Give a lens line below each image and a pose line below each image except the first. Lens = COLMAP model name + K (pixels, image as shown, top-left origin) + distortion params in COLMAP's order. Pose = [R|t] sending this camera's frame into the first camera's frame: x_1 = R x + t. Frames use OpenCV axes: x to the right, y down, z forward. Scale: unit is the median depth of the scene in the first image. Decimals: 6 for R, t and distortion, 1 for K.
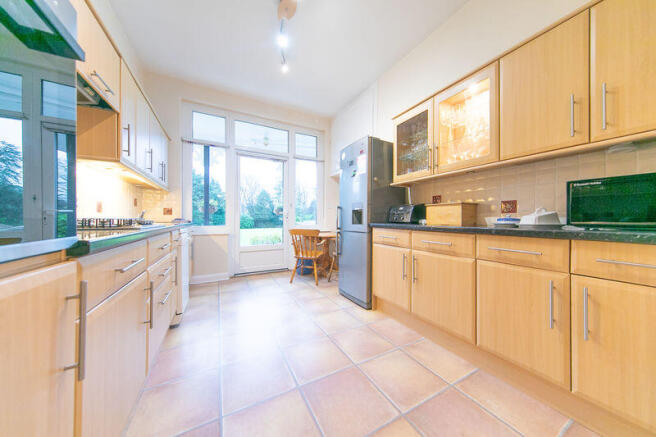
lens RADIAL K [[210.5, 0, 325.6], [0, 210.5, 217.6], [0, 0, 1]] dist [0.007394, 0.000012]
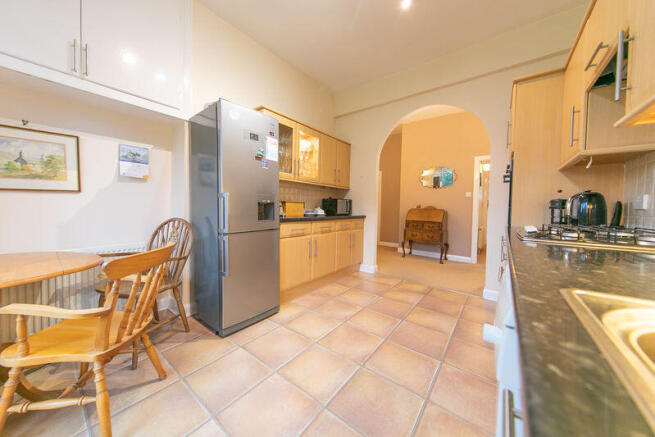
lens RADIAL K [[210.2, 0, 325.1], [0, 210.2, 217.6], [0, 0, 1]] dist [0.007394, 0.000012]
pose [[-0.376977, -0.054700, 0.924606, -0.815202], [-0.020759, 0.998503, 0.050608, -0.031537], [-0.925990, -0.000116, -0.377548, 1.320310]]
